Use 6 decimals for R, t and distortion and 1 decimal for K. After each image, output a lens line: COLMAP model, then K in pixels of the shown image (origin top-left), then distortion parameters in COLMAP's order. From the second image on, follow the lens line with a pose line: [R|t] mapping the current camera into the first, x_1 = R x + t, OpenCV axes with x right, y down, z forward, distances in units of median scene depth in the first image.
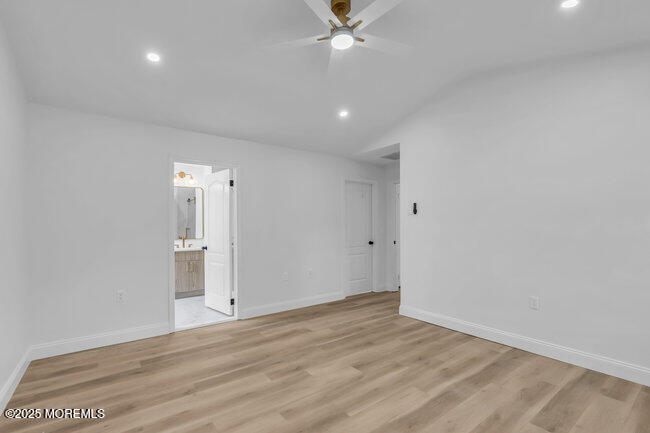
lens RADIAL K [[295.6, 0, 323.7], [0, 295.6, 220.1], [0, 0, 1]] dist [-0.001197, -0.000736]
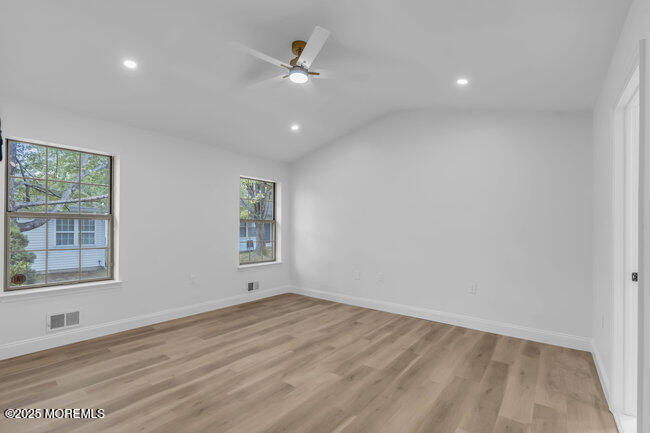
lens RADIAL K [[295.6, 0, 325.8], [0, 295.6, 222.0], [0, 0, 1]] dist [-0.001197, -0.000736]
pose [[-0.965343, -0.005555, -0.260926, 0.245077], [0.004181, 0.999316, -0.036746, 0.040361], [0.260951, -0.036564, -0.964659, 1.963818]]
